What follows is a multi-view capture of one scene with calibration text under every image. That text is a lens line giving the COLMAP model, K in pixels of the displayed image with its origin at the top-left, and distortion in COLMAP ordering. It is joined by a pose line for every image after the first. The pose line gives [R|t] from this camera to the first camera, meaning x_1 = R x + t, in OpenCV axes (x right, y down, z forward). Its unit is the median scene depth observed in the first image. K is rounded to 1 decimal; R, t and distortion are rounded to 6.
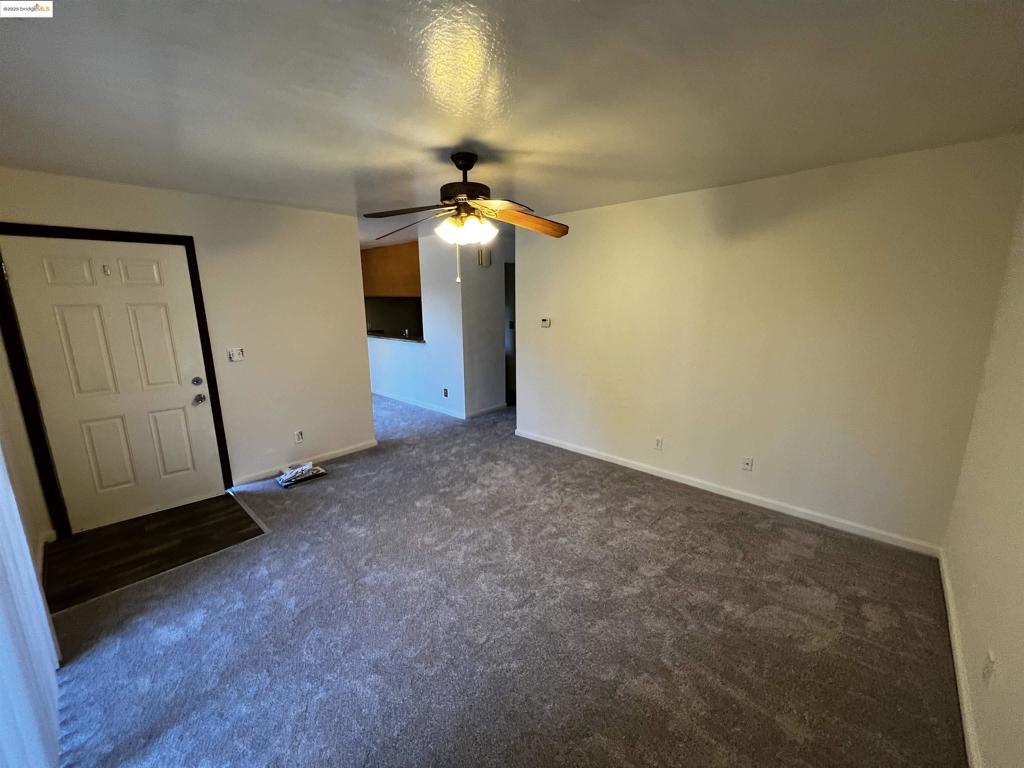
lens RADIAL K [[411.7, 0, 506.7], [0, 411.7, 381.7], [0, 0, 1]] dist [-0.001809, -0.000100]
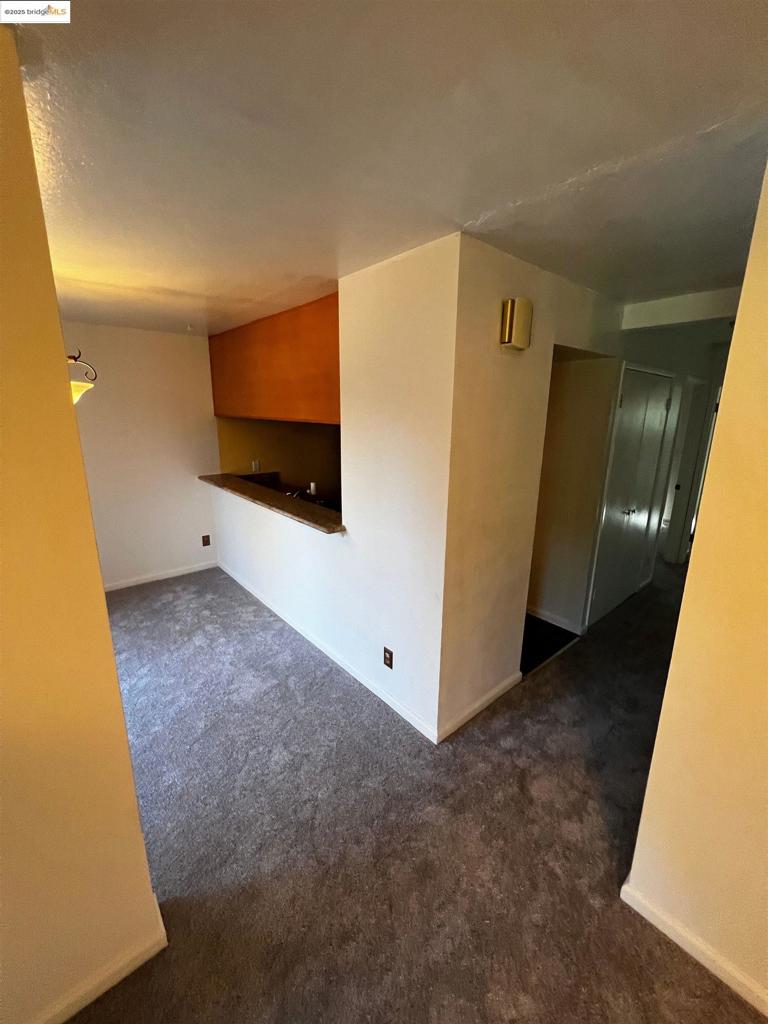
lens RADIAL K [[411.7, 0, 389.1], [0, 411.7, 511.2], [0, 0, 1]] dist [-0.001809, -0.000100]
pose [[0.994354, 0.047658, -0.094805, -0.114536], [-0.044795, 0.998480, 0.032102, -0.135243], [0.096190, -0.027674, 0.994978, 0.588294]]
